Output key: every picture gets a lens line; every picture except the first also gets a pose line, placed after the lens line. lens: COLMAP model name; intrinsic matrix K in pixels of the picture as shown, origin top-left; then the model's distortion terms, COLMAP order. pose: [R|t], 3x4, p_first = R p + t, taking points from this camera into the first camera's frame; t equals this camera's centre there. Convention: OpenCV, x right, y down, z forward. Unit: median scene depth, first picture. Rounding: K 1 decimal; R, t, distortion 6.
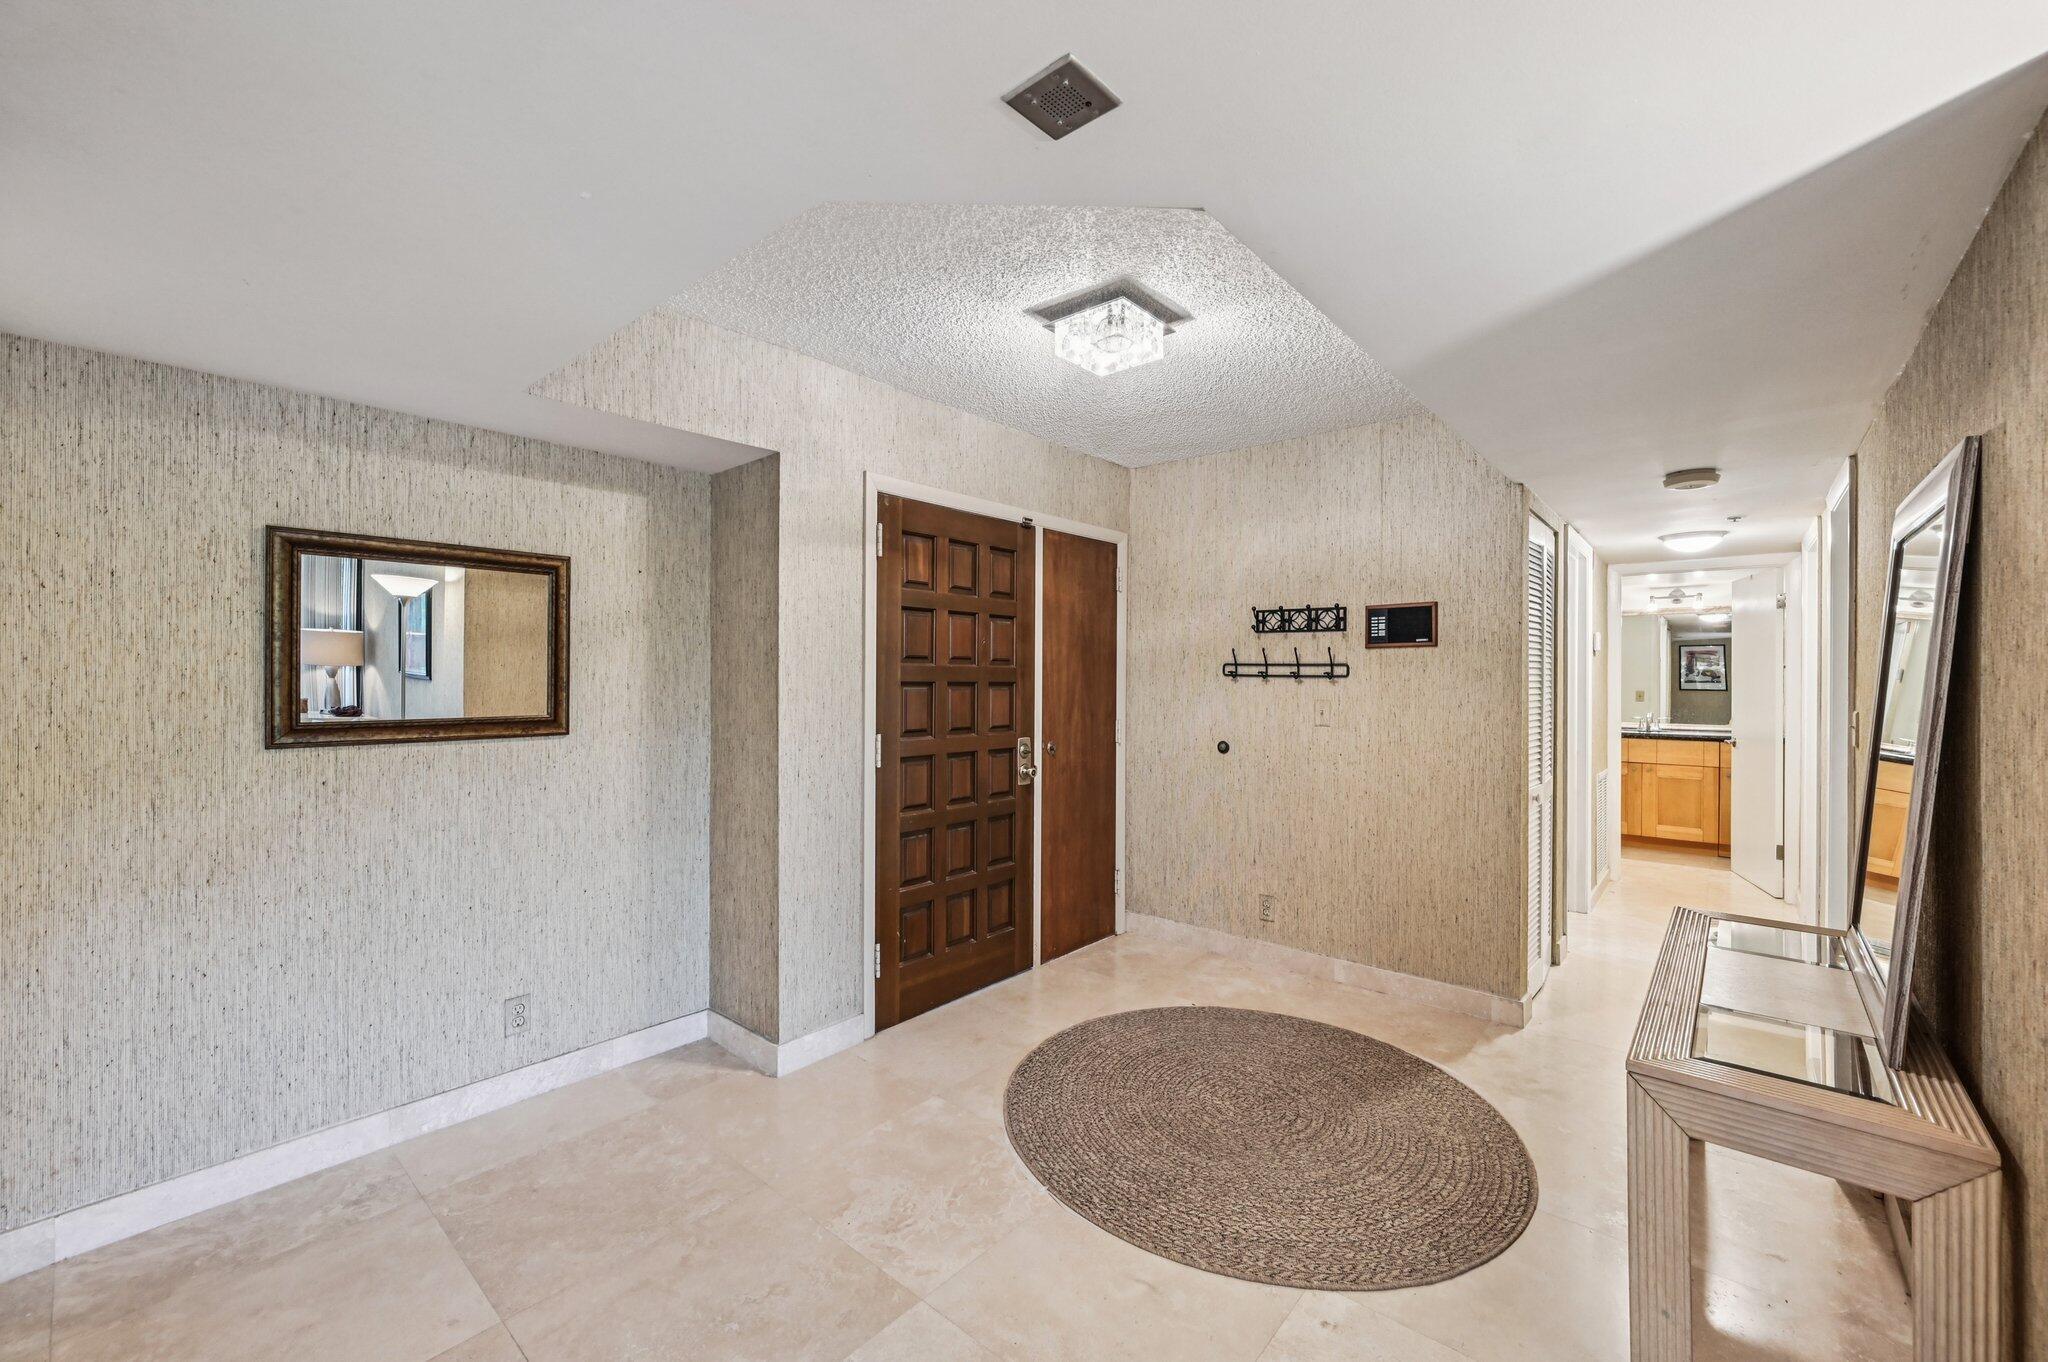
lens RADIAL K [[818.2, 0, 1023.4], [0, 818.2, 677.0], [0, 0, 1]] dist [-0.002515, 0.000458]
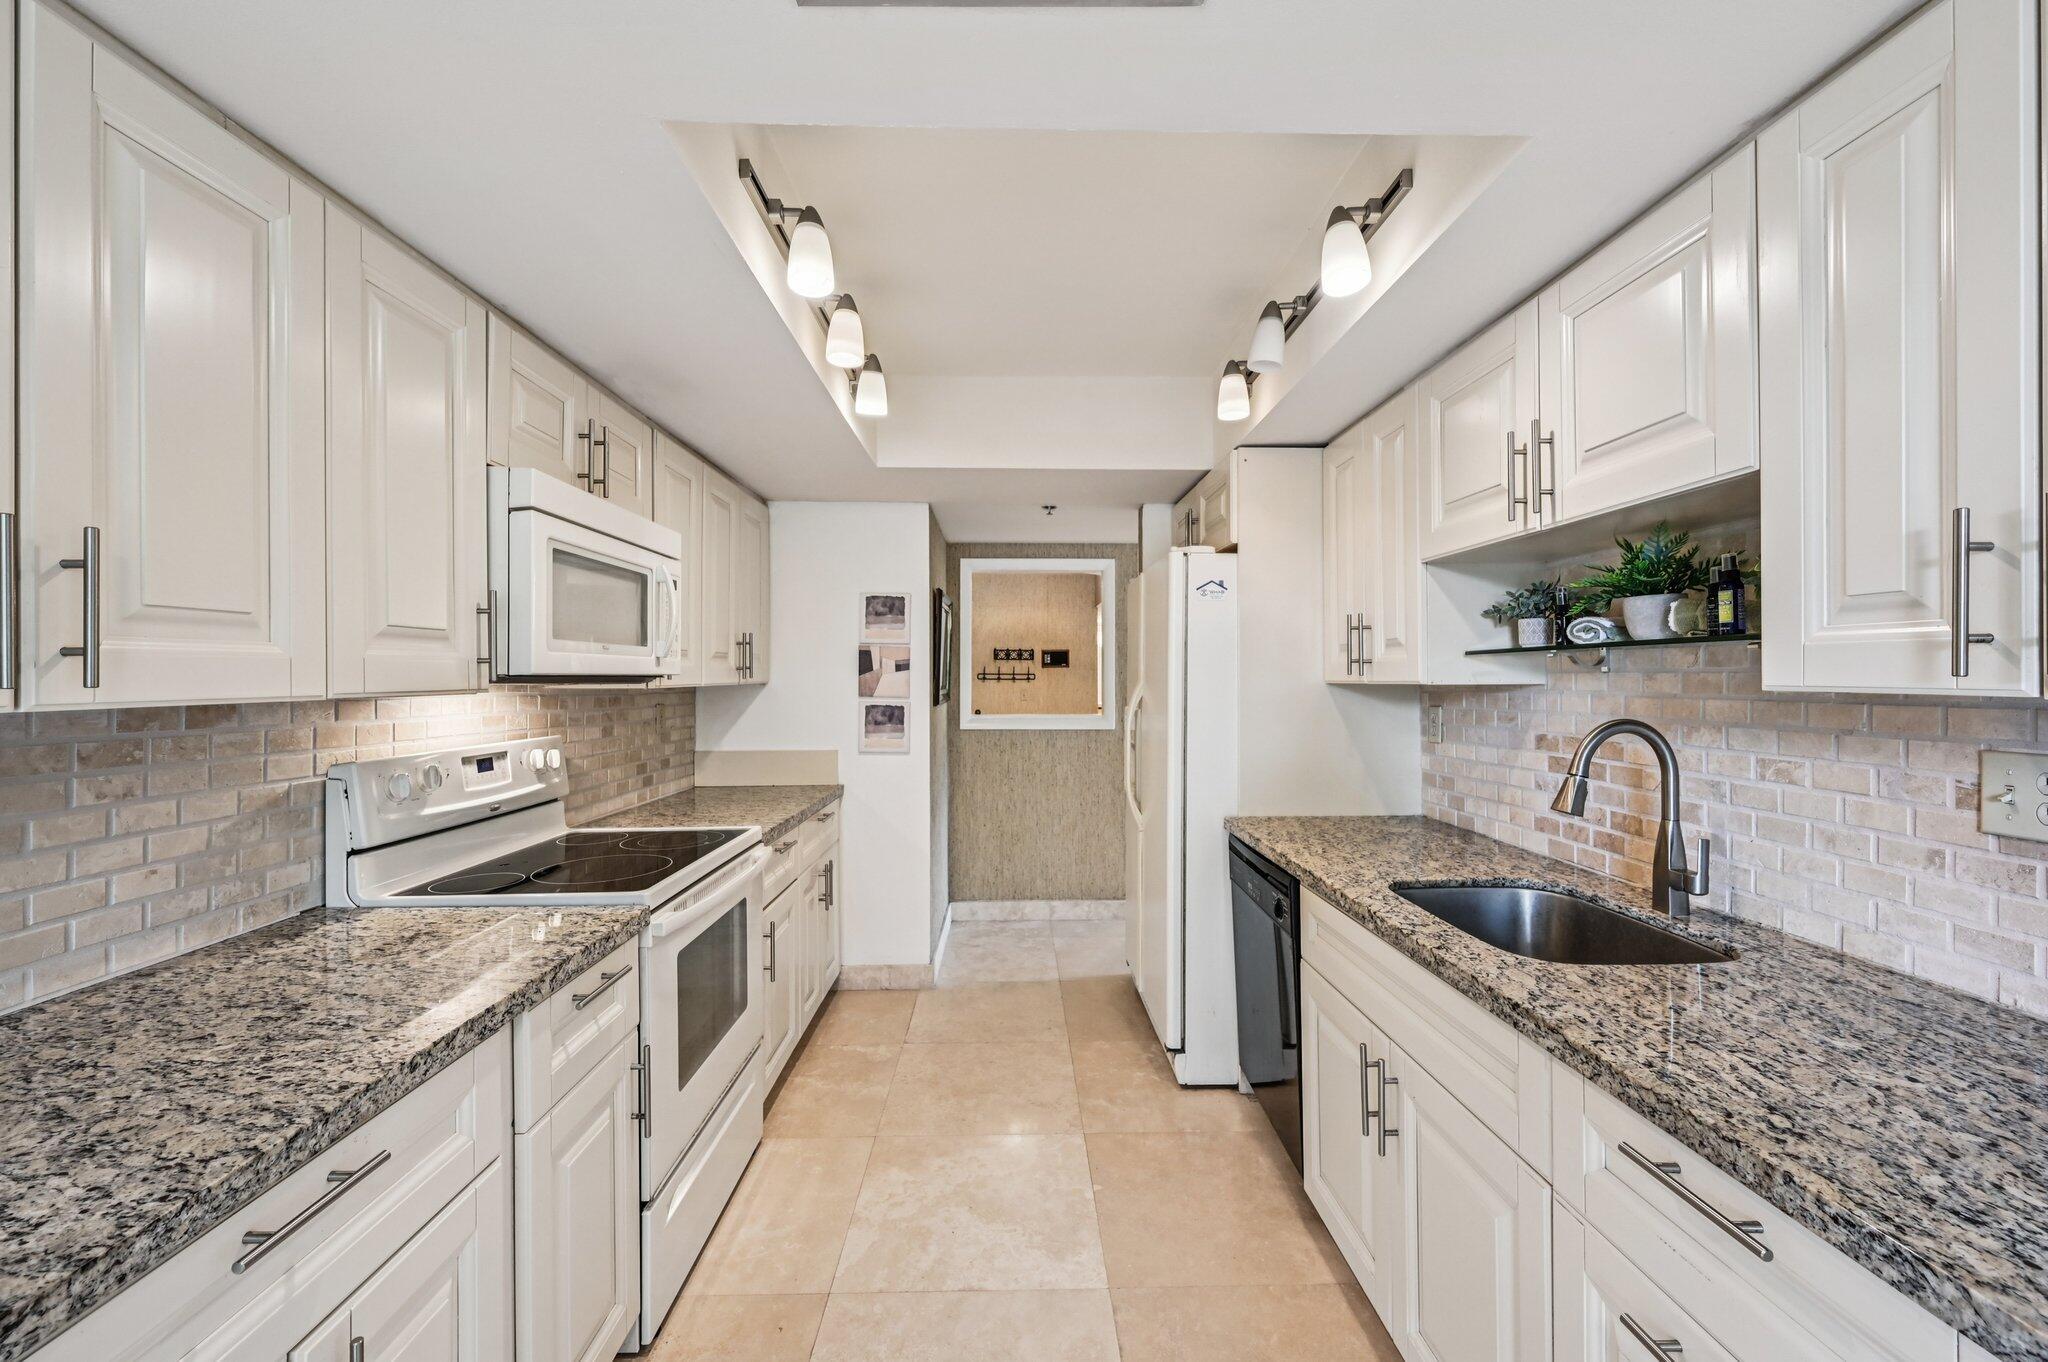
lens RADIAL K [[818.2, 0, 1042.9], [0, 818.2, 675.3], [0, 0, 1]] dist [-0.002515, 0.000458]
pose [[0.728389, -0.003254, 0.685156, -1.429507], [0.006746, 0.999974, -0.002423, -0.007811], [-0.685131, 0.006387, 0.728392, -0.875041]]
